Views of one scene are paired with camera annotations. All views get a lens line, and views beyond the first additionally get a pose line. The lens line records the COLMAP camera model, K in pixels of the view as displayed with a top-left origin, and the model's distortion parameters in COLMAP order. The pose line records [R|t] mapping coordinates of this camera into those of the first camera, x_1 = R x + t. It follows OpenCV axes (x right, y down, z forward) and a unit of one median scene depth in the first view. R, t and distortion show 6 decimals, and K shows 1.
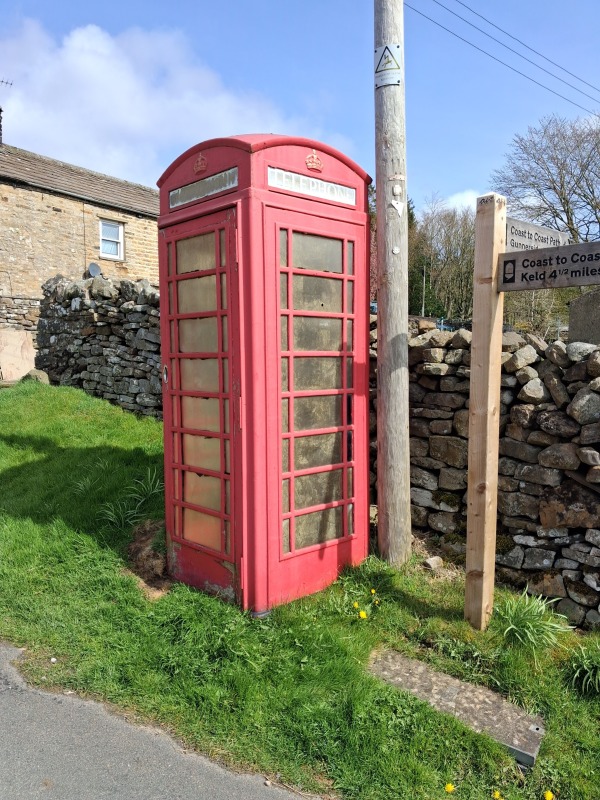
lens RADIAL K [[633.0, 0, 300.0], [0, 633.0, 400.0], [0, 0, 1]] dist [-0.003927, -0.000408]
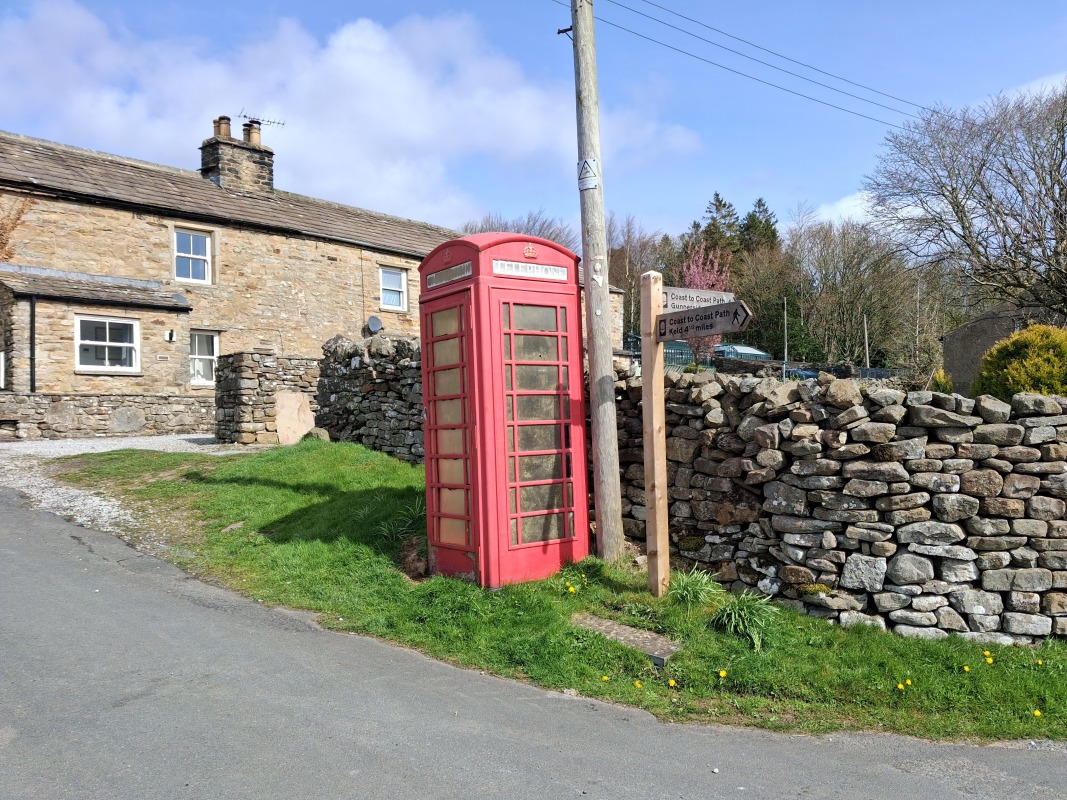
lens RADIAL K [[810.4, 0, 556.7], [0, 810.4, 386.1], [0, 0, 1]] dist [0.053191, -0.003735]
pose [[0.995175, -0.034767, -0.091744, 0.214257], [0.024396, 0.993427, -0.111835, 0.098023], [0.095029, 0.109057, 0.989483, -0.639394]]
